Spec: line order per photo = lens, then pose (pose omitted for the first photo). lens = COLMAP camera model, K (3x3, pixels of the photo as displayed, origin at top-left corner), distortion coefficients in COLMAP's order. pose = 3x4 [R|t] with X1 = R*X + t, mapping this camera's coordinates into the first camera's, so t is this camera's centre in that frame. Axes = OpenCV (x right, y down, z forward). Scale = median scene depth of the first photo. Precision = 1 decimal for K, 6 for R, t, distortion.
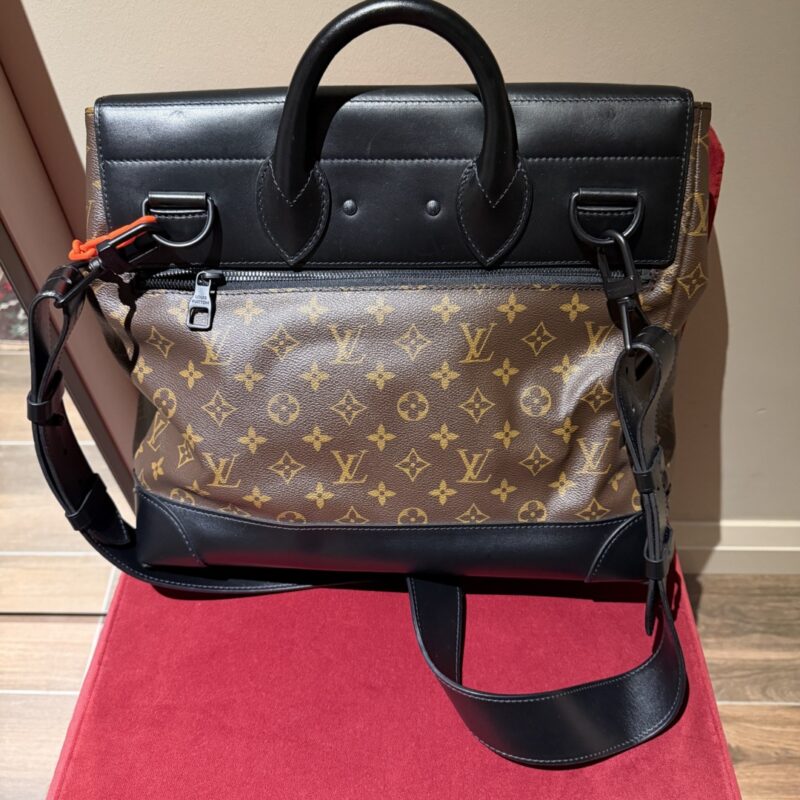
lens RADIAL K [[767.5, 0, 400.0], [0, 767.5, 400.0], [0, 0, 1]] dist [-0.010422, -0.024828]
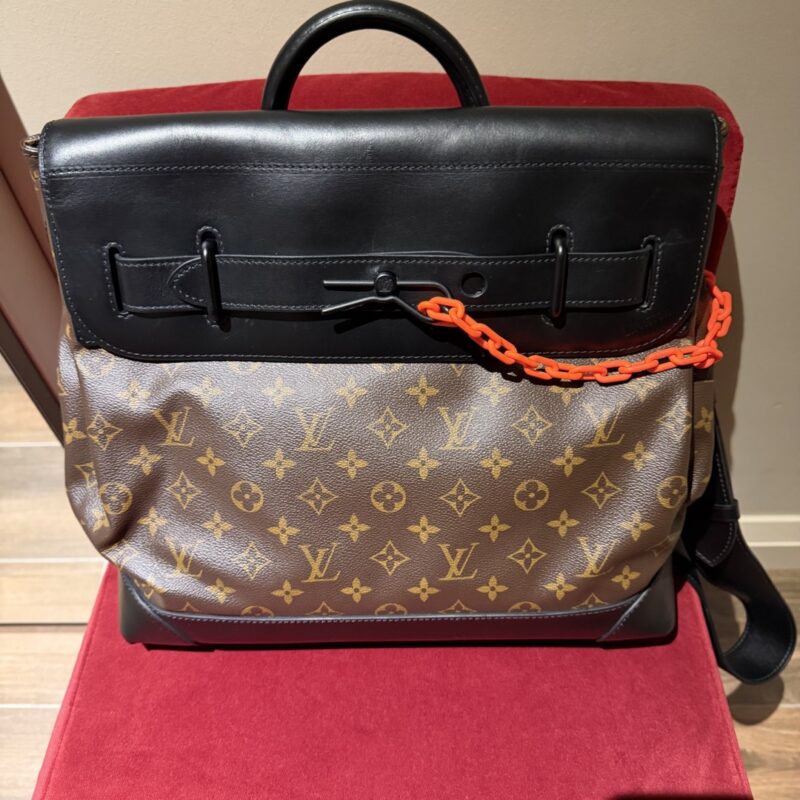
lens RADIAL K [[767.5, 0, 400.0], [0, 767.5, 400.0], [0, 0, 1]] dist [-0.010422, -0.024828]
pose [[0.999812, -0.018896, -0.004450, 0.018502], [0.019019, 0.999386, 0.029423, -0.046027], [0.003891, -0.029502, 0.999557, 0.087551]]
